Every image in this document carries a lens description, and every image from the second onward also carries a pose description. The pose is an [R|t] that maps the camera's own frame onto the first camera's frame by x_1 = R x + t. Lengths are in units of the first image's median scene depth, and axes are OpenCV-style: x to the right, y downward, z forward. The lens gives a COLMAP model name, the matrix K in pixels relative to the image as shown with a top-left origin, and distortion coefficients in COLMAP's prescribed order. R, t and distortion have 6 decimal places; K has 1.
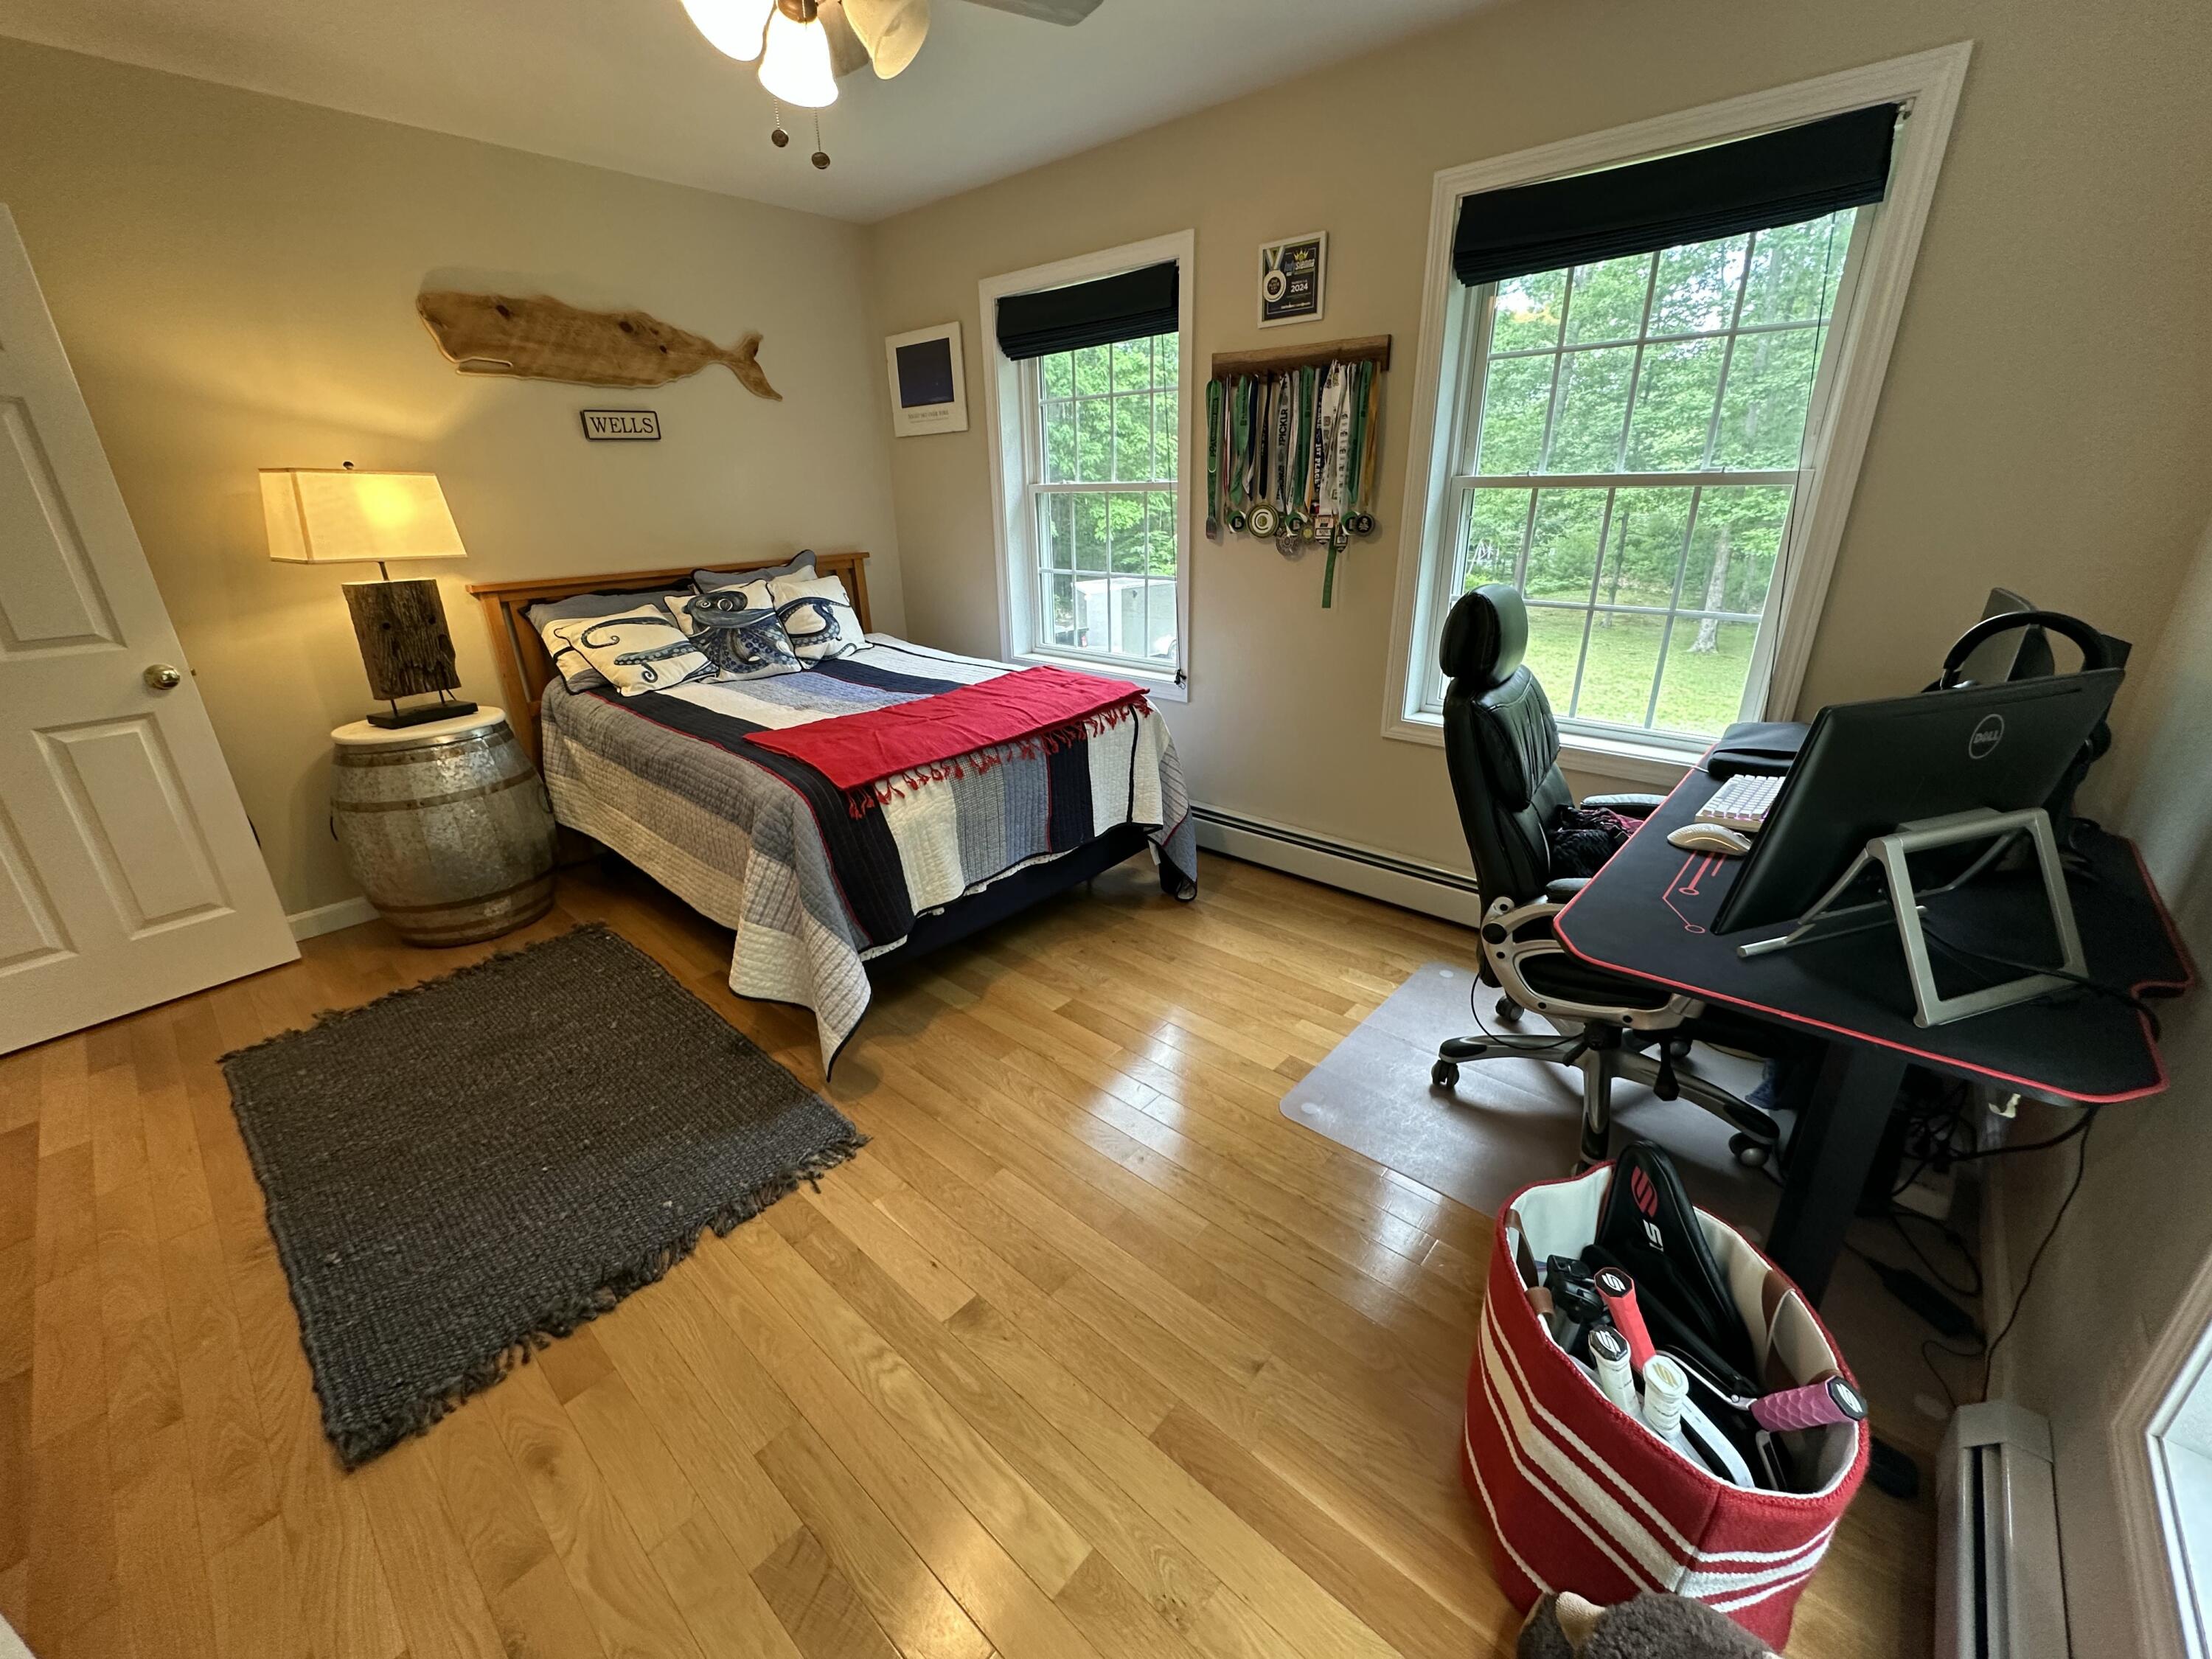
lens RADIAL K [[889.1, 0, 1111.1], [0, 889.1, 828.2], [0, 0, 1]] dist [0.002514, -0.000403]
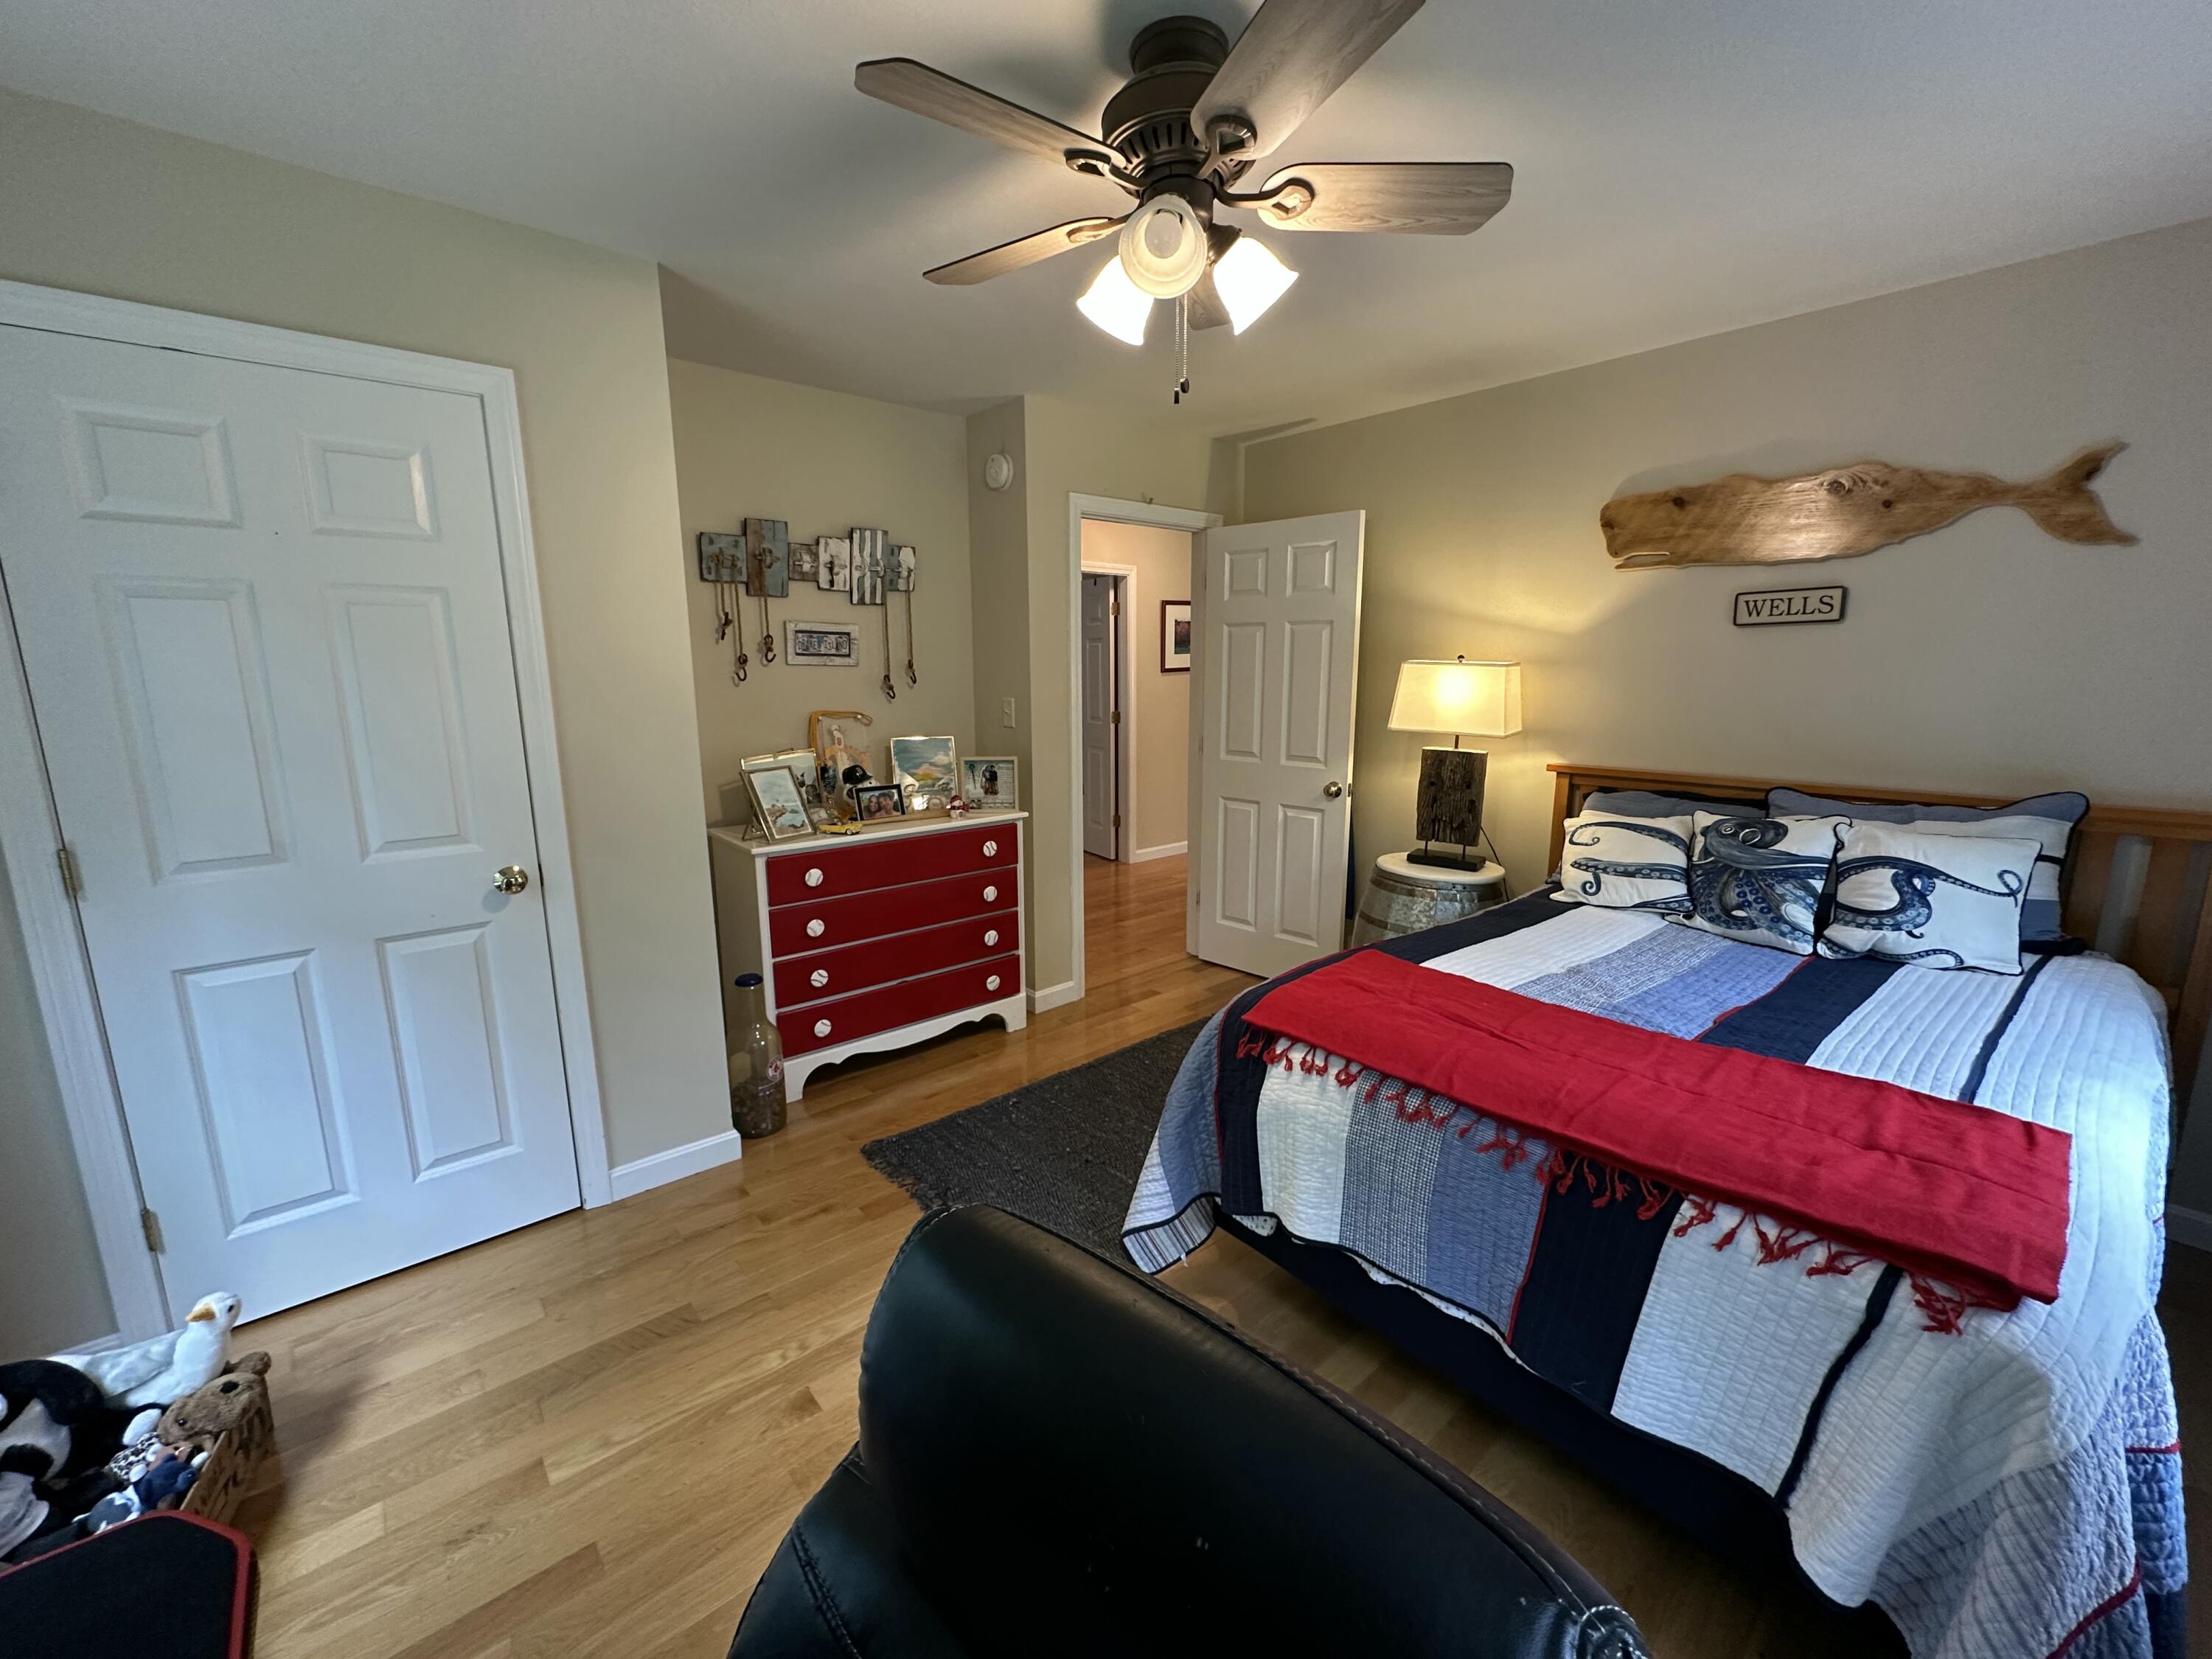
lens RADIAL K [[889.1, 0, 1110.0], [0, 889.1, 833.0], [0, 0, 1]] dist [0.002514, -0.000403]
pose [[-0.130481, 0.206880, -0.969626, 0.380390], [-0.354389, 0.903644, 0.240492, -0.266344], [0.925950, 0.375004, -0.044593, 0.593751]]
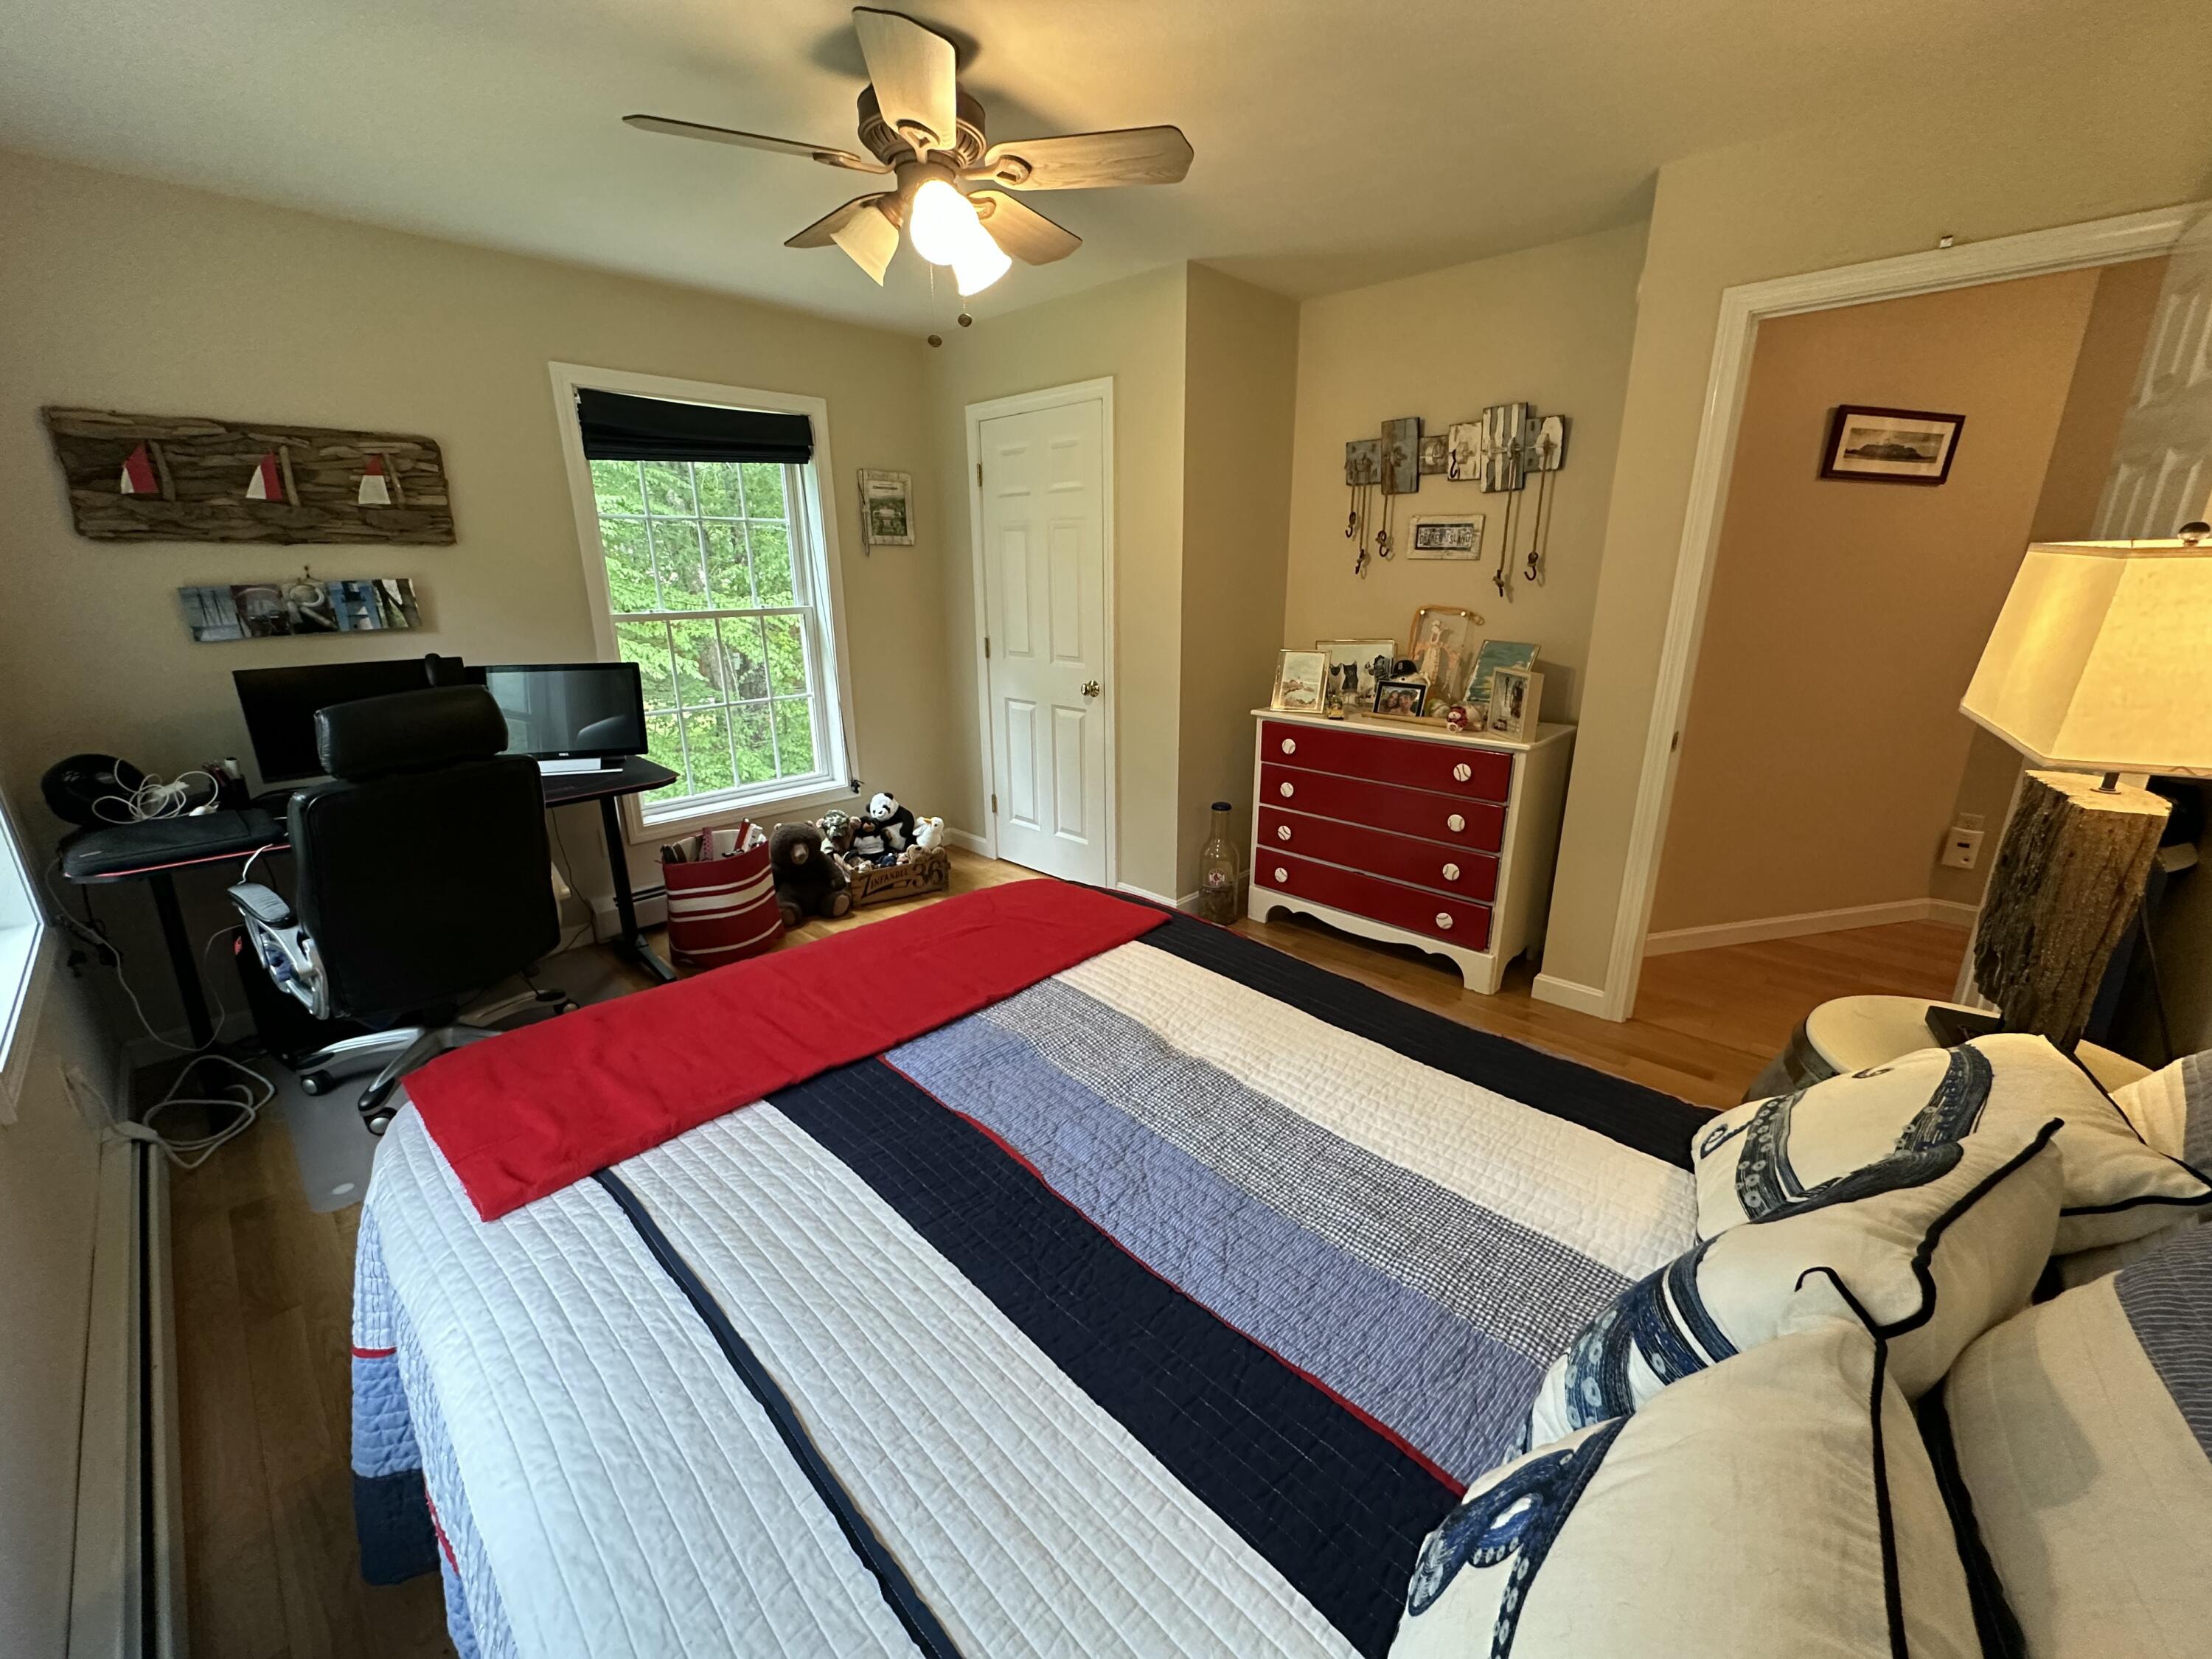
lens RADIAL K [[889.1, 0, 1104.9], [0, 889.1, 833.3], [0, 0, 1]] dist [0.002514, -0.000403]
pose [[-0.998526, 0.012679, 0.052771, -0.315923], [0.042464, 0.788045, 0.614151, -0.488910], [-0.033799, 0.615486, -0.787422, 1.224839]]
